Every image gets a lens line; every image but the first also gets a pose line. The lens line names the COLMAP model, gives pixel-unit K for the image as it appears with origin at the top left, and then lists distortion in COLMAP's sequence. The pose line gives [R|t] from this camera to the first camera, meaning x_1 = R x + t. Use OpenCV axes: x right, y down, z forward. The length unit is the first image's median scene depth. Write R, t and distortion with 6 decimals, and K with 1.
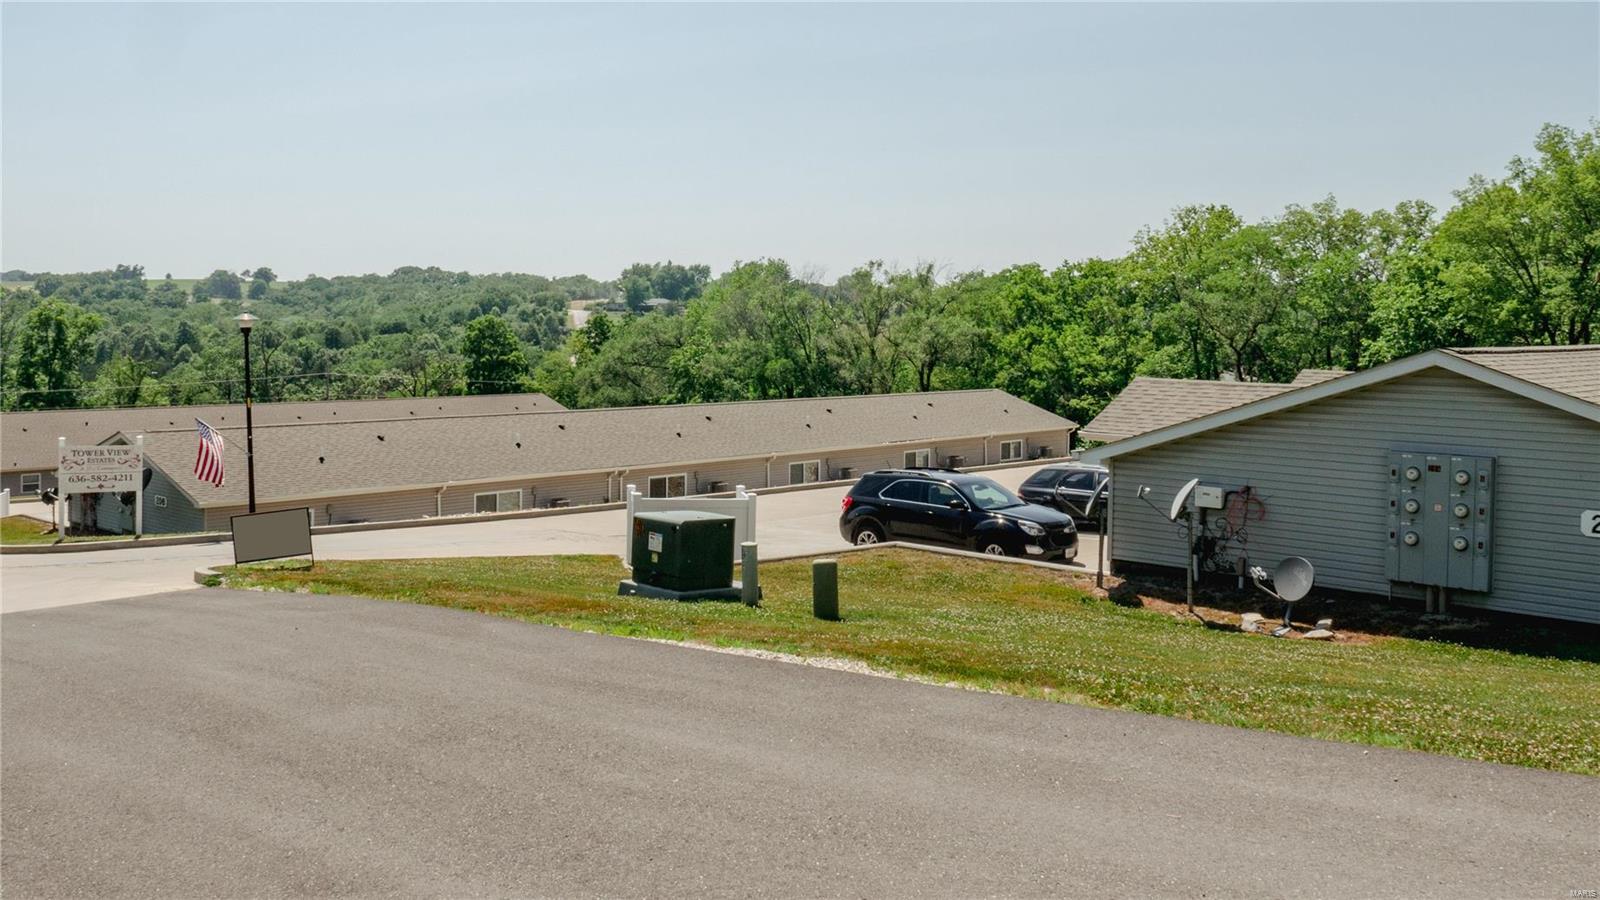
lens RADIAL K [[1426.9, 0, 800.0], [0, 1426.9, 450.0], [0, 0, 1]] dist [-0.013118, -0.001025]
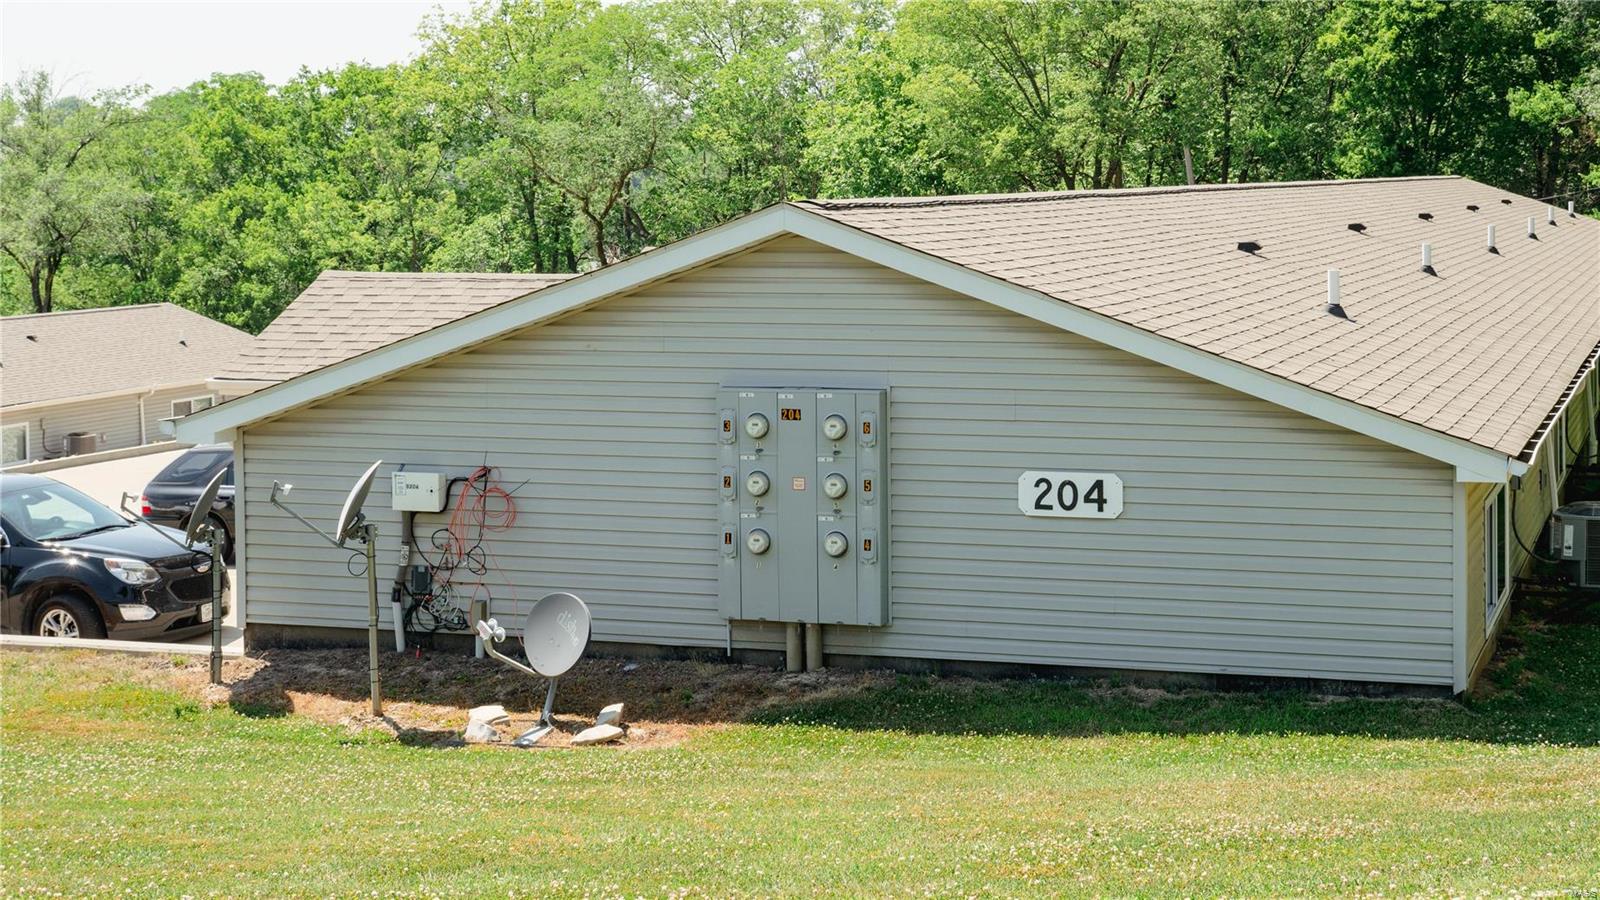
lens RADIAL K [[2962.3, 0, 800.0], [0, 2962.3, 450.0], [0, 0, 1]] dist [0.009848, 0.135143]
pose [[0.894437, -0.062095, 0.442862, -0.153128], [0.057951, 0.998057, 0.022898, 0.000961], [-0.443423, 0.005183, 0.896297, -0.113686]]
